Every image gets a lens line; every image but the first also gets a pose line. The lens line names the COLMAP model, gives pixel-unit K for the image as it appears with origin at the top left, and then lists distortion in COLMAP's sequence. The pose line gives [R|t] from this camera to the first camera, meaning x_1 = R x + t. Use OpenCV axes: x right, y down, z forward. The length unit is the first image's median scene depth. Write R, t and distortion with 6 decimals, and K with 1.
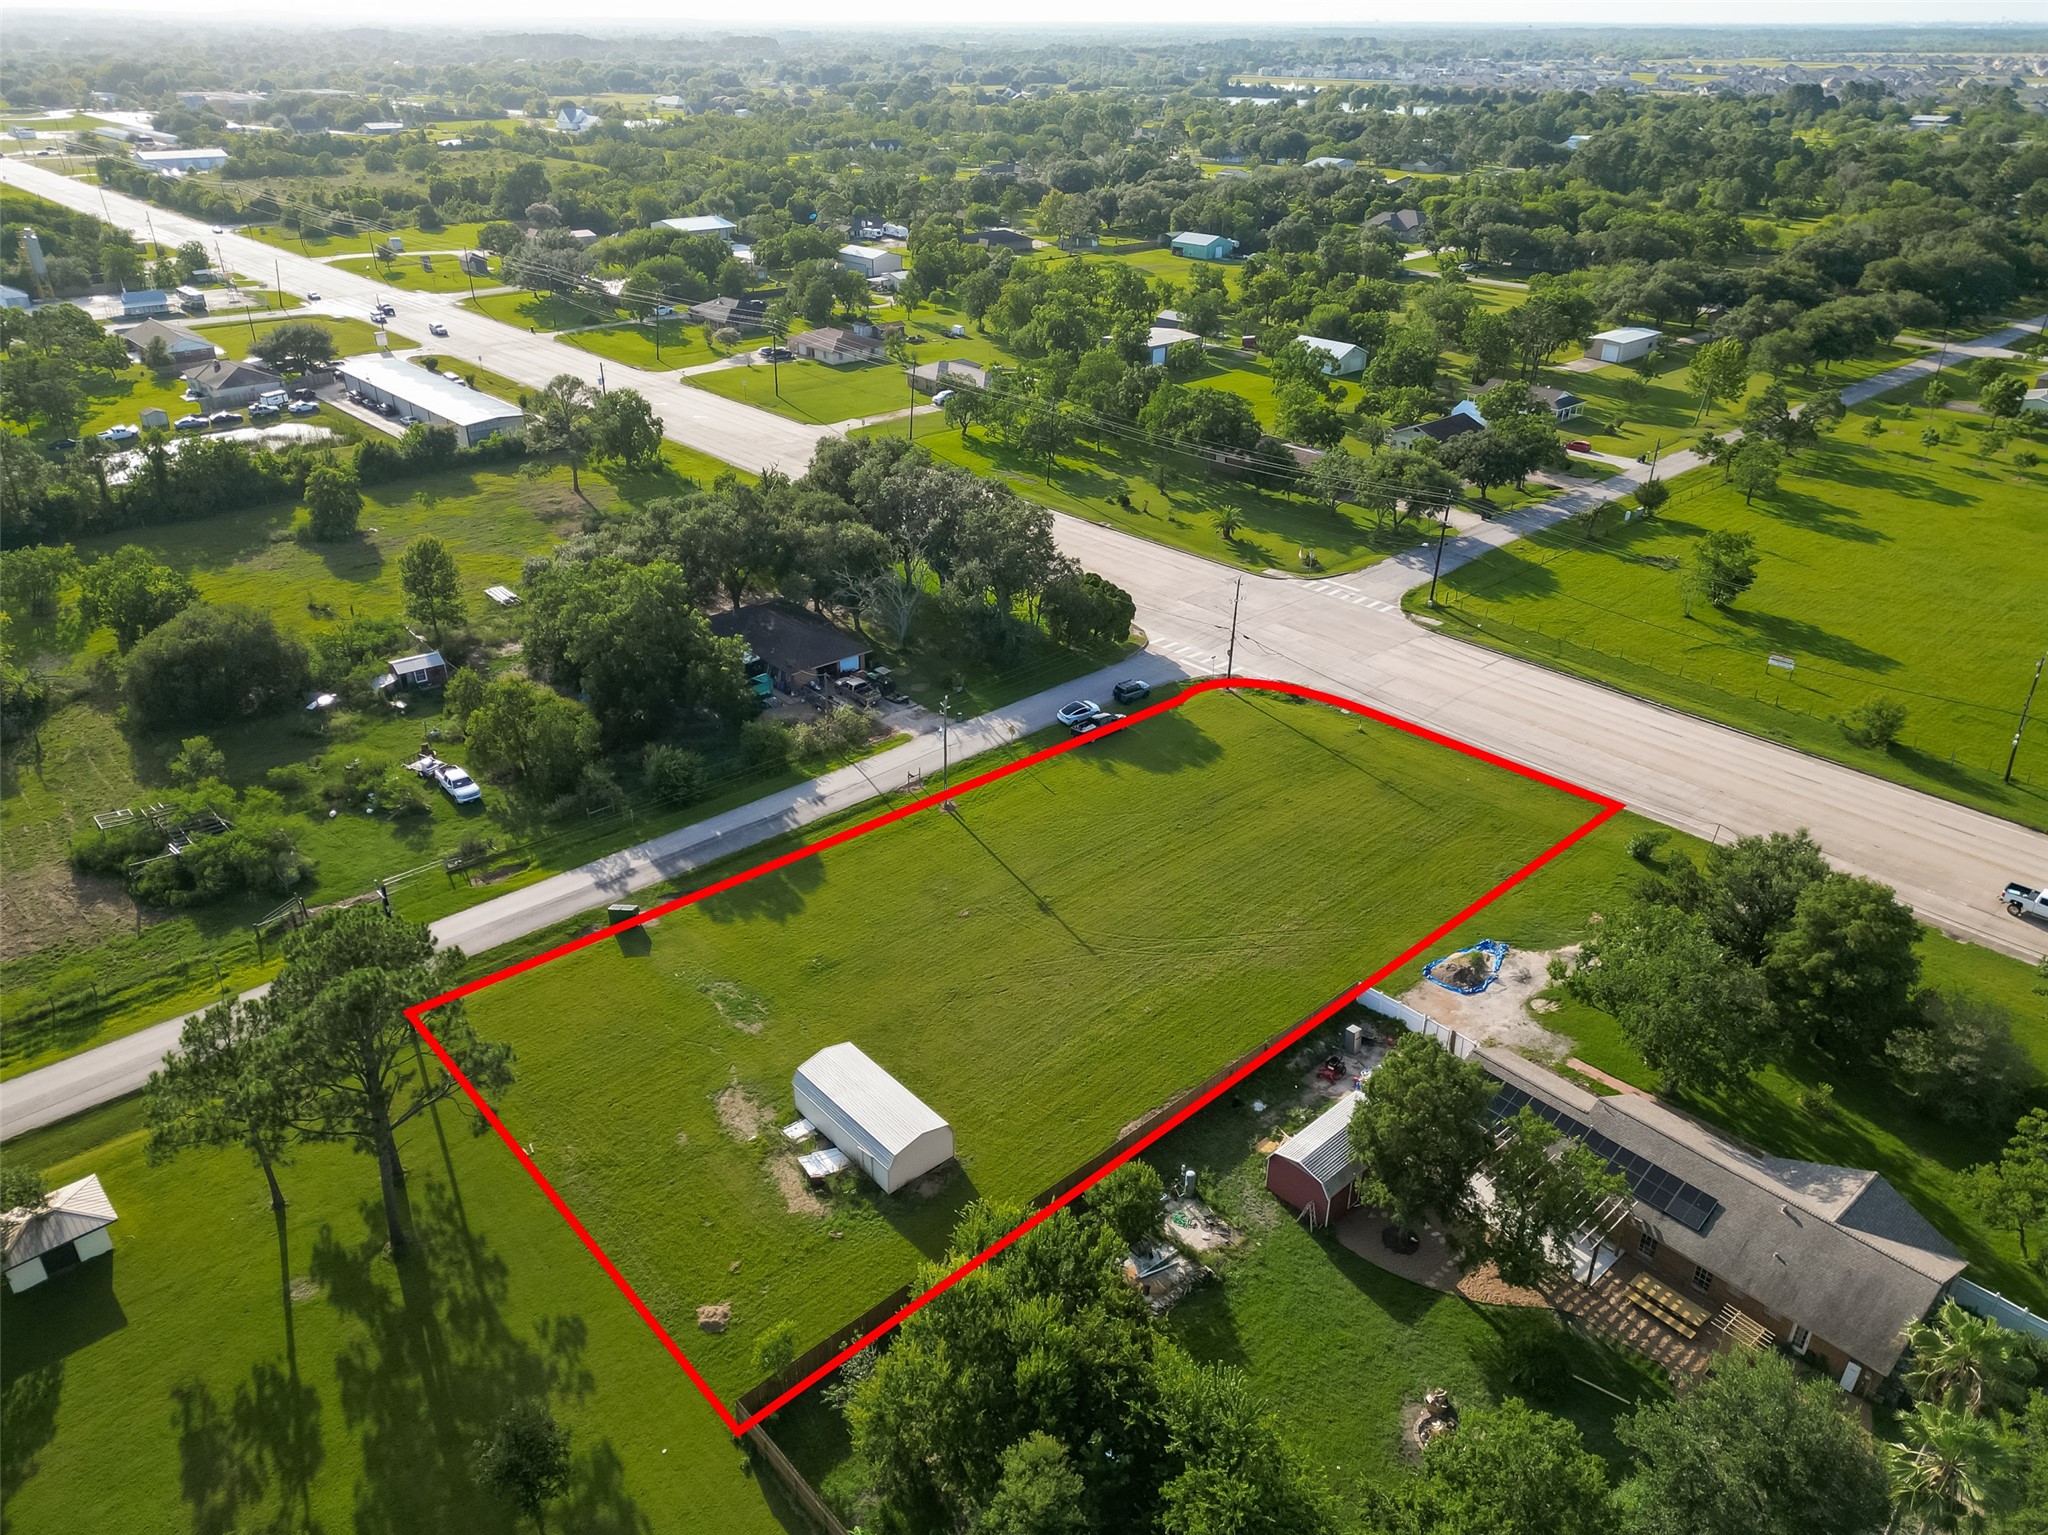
lens RADIAL K [[1421.8, 0, 1021.9], [0, 1421.8, 780.1], [0, 0, 1]] dist [0.084361, -0.083970]
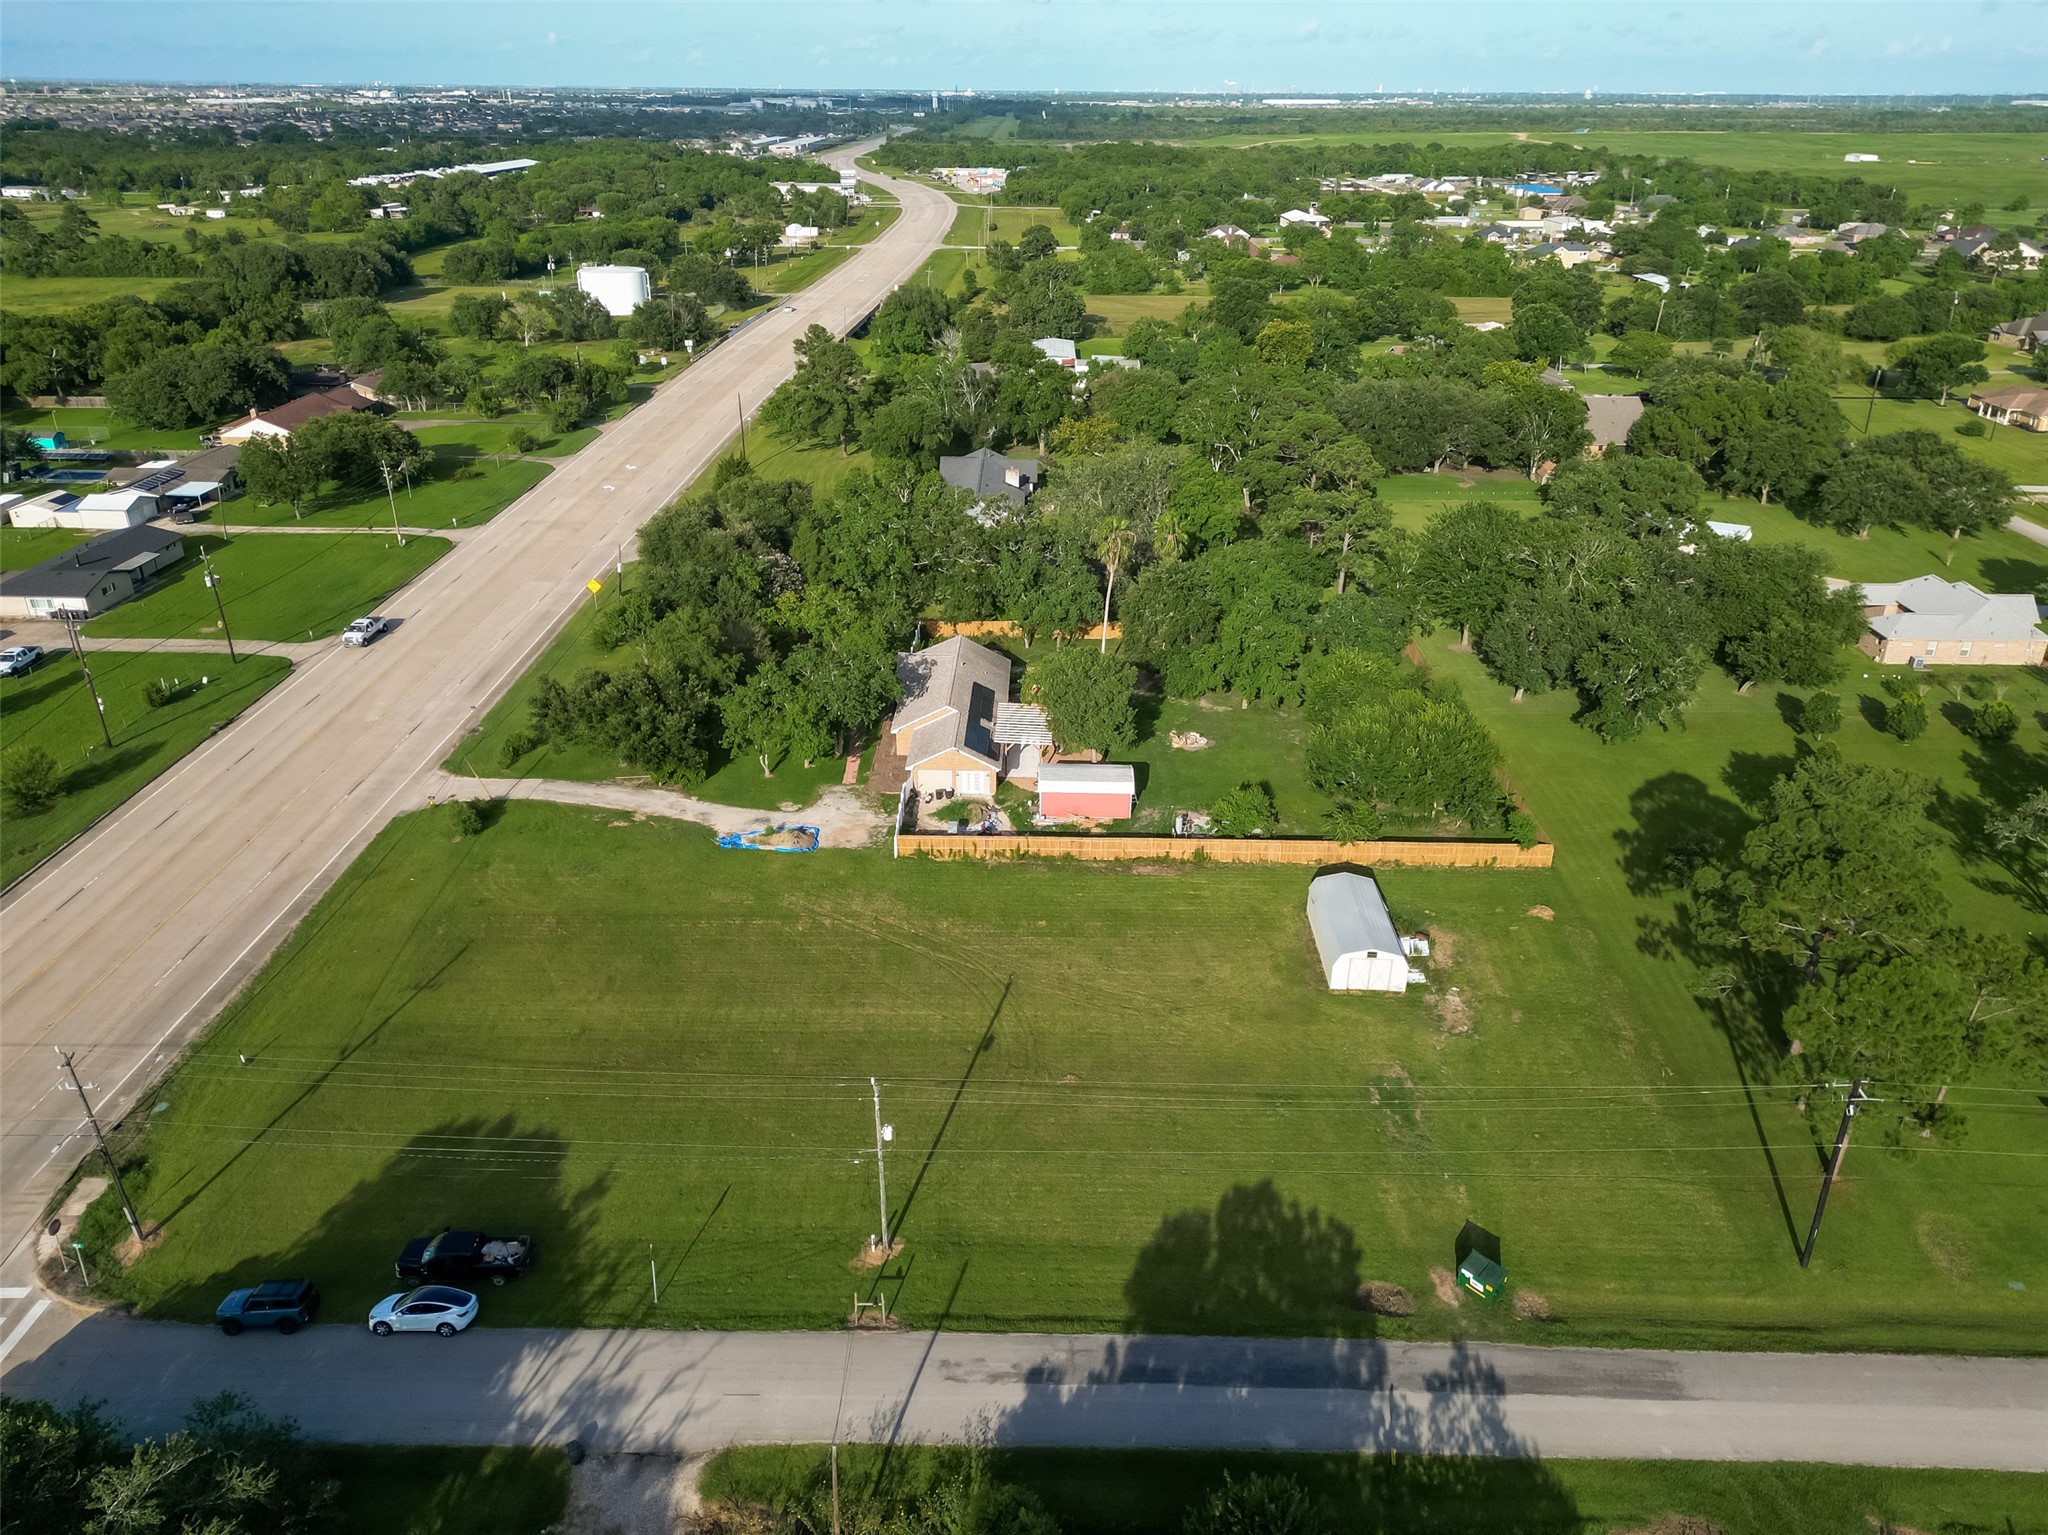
lens RADIAL K [[1421.8, 0, 1021.9], [0, 1421.8, 780.1], [0, 0, 1]] dist [0.084361, -0.083970]
pose [[-0.731238, -0.305590, 0.609841, -0.364959], [0.309807, 0.647717, 0.696048, -0.459942], [-0.607710, 0.697909, -0.378961, 0.976071]]
